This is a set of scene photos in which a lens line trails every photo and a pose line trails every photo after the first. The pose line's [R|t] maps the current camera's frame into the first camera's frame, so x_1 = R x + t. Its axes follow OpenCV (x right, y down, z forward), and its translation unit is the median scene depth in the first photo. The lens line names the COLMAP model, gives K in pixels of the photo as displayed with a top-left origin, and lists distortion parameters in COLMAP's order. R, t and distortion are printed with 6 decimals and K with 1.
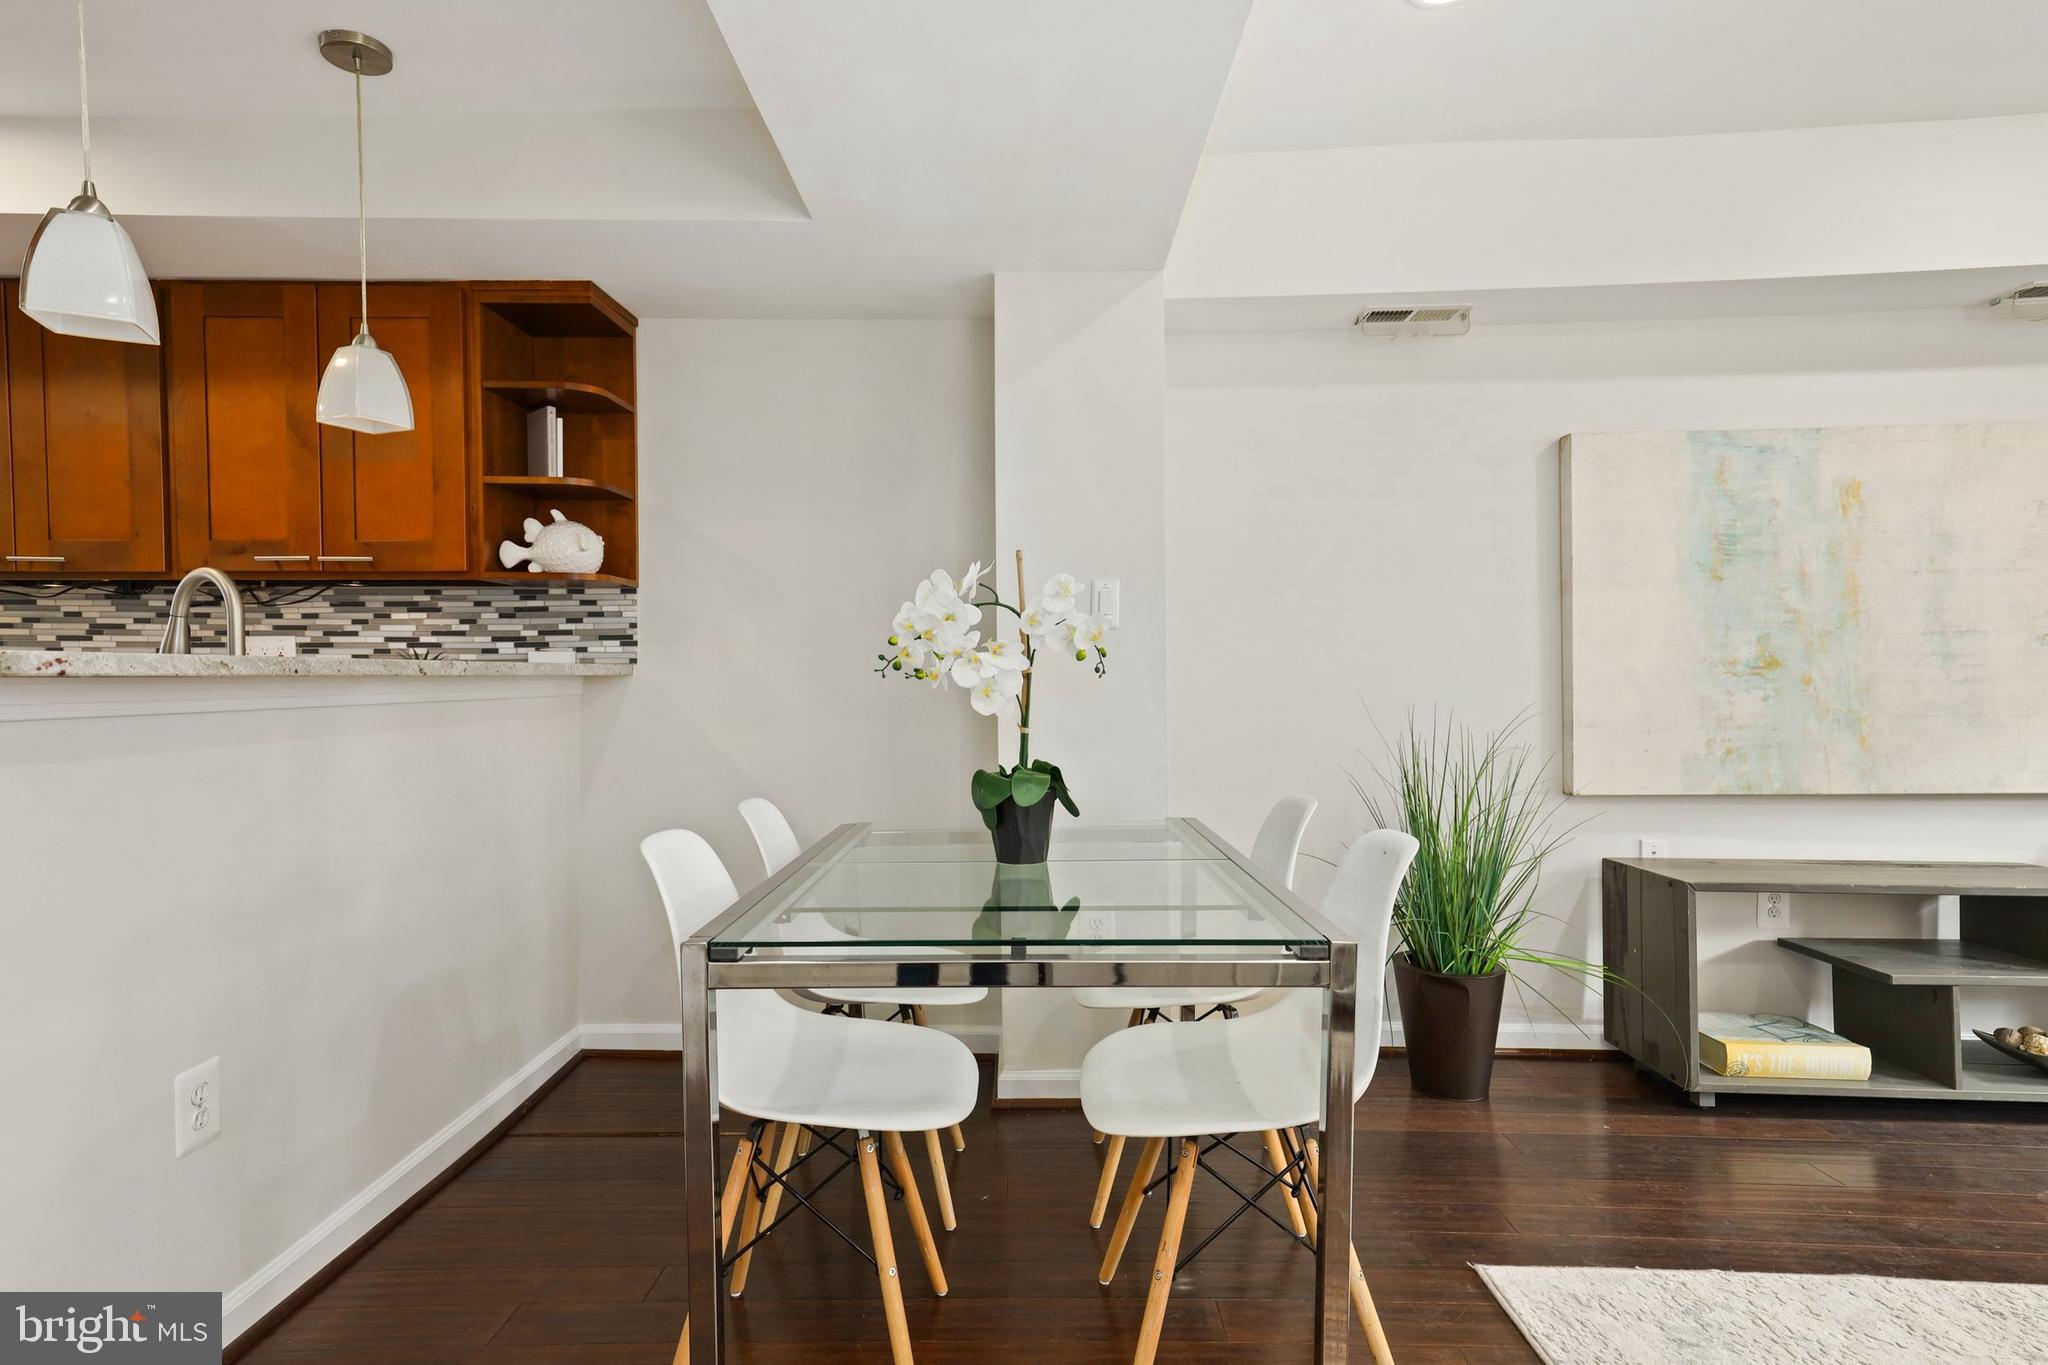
lens RADIAL K [[1064.6, 0, 1016.4], [0, 1064.6, 677.0], [0, 0, 1]] dist [0.011427, 0.016067]
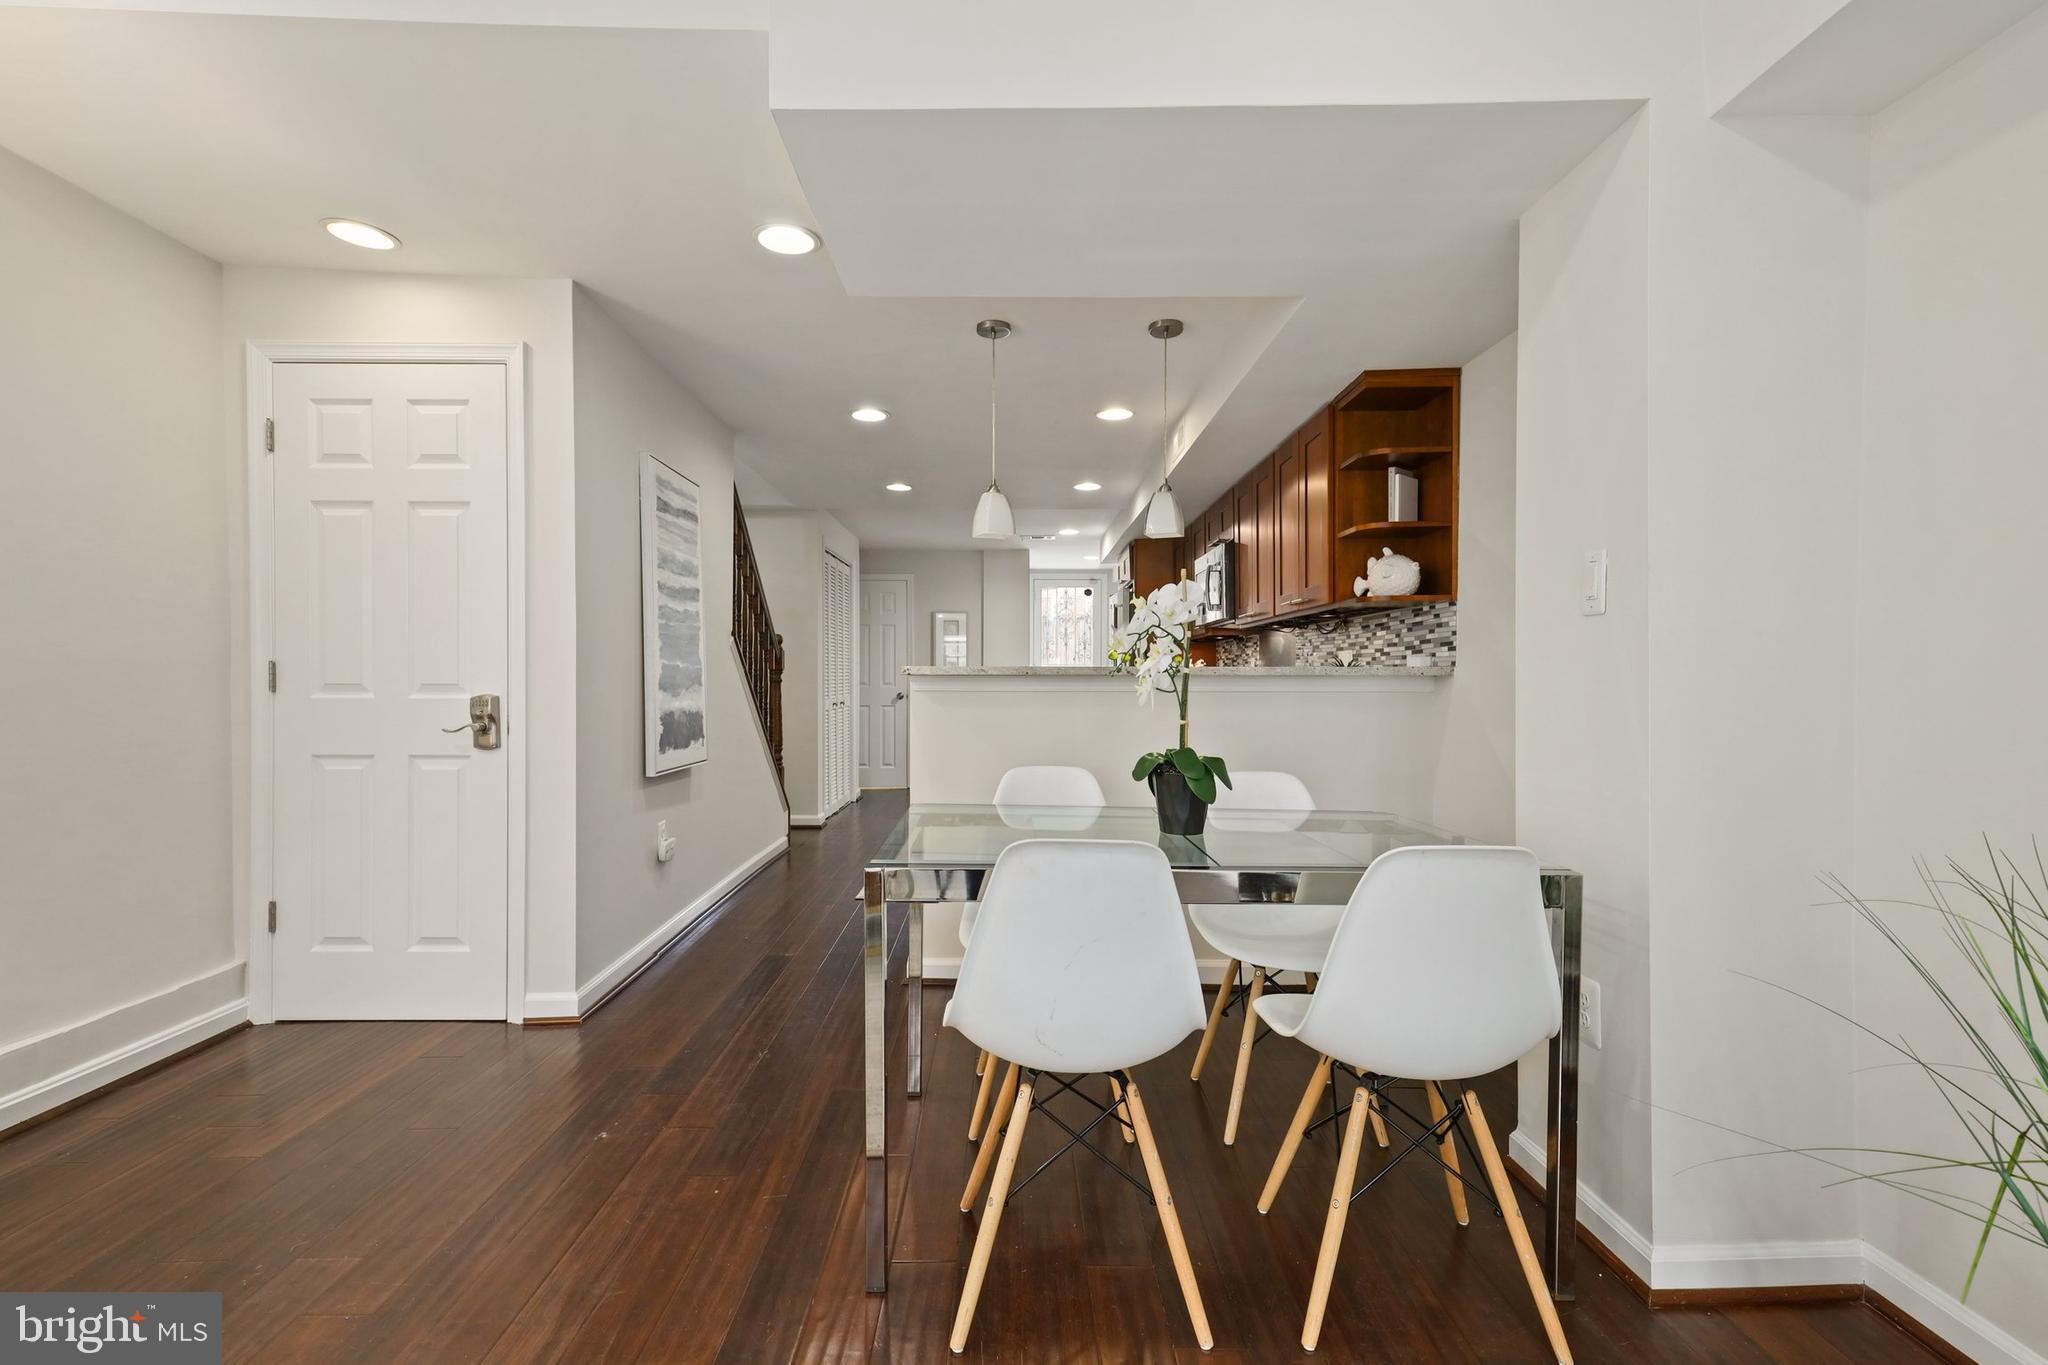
lens RADIAL K [[959.2, 0, 998.3], [0, 959.2, 681.8], [0, 0, 1]] dist [0.001101, 0.000409]
pose [[-0.011065, 0.008630, -0.999902, 0.729046], [-0.008551, 0.999925, 0.008725, -0.000538], [0.999902, 0.008647, -0.010991, 0.542916]]
